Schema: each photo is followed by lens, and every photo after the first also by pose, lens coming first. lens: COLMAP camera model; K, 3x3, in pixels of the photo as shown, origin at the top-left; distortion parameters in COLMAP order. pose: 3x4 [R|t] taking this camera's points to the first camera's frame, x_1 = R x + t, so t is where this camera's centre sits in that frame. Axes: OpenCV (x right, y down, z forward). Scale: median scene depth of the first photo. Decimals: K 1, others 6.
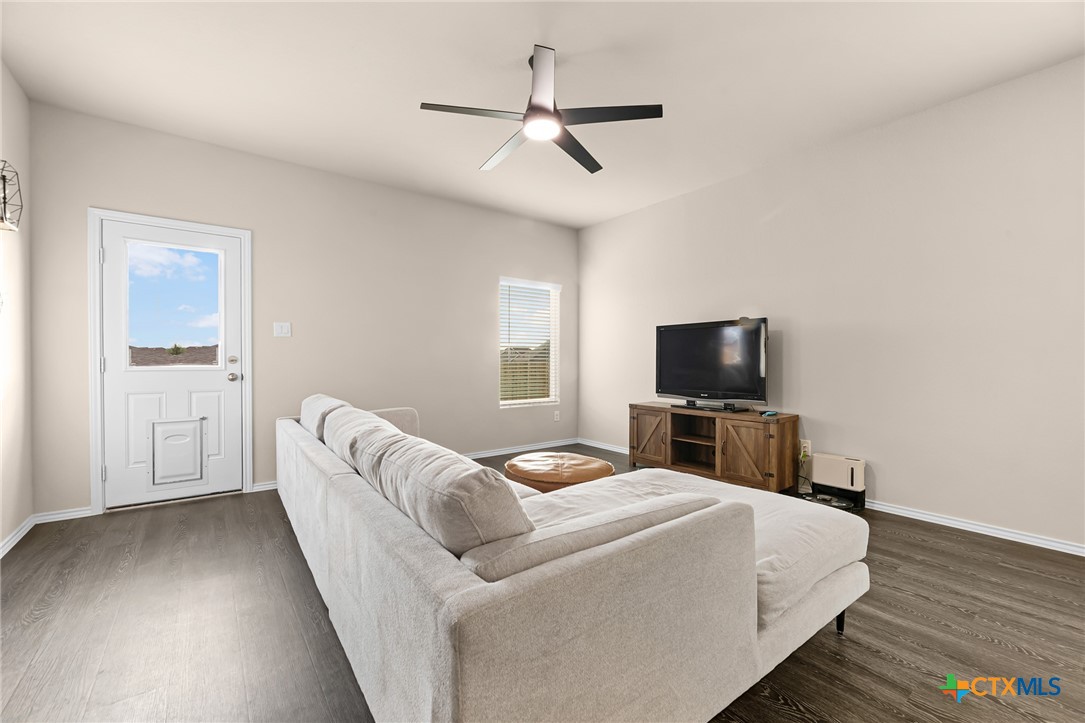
lens RADIAL K [[448.0, 0, 542.5], [0, 448.0, 361.5], [0, 0, 1]] dist [0.000875, 0.000101]
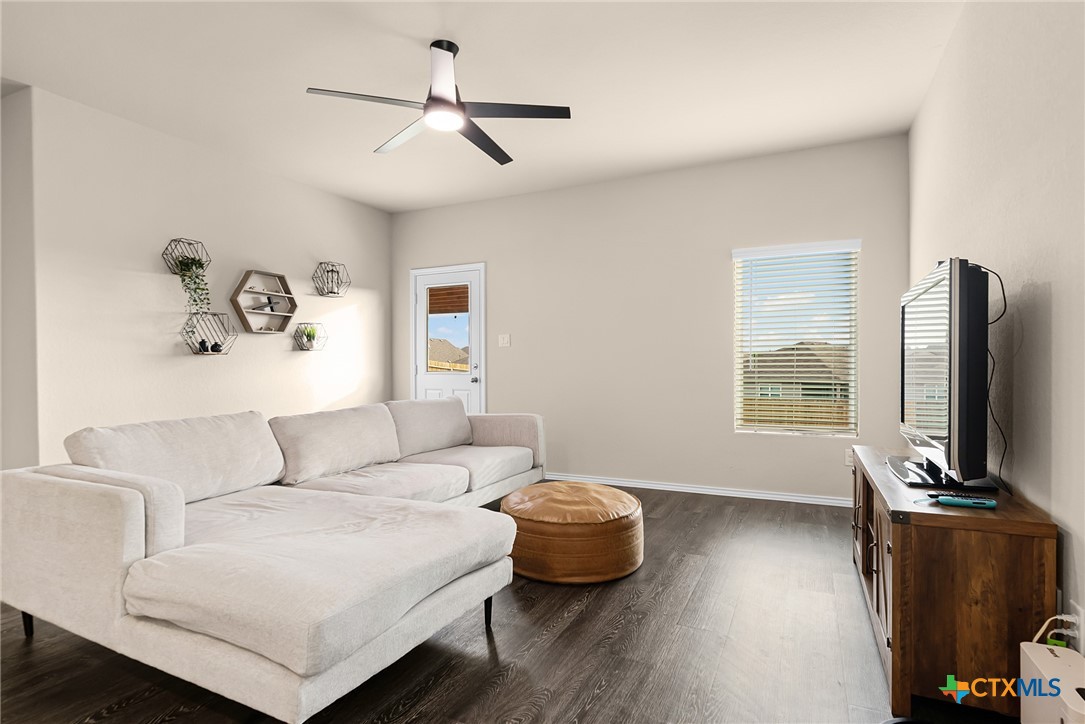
lens RADIAL K [[544.7, 0, 542.2], [0, 544.7, 377.9], [0, 0, 1]] dist [0.000847, 0.000174]
pose [[0.452076, 0.022745, -0.891689, 0.793195], [0.004358, 0.999607, 0.027707, -0.012620], [0.891969, -0.016412, 0.451799, 0.464587]]
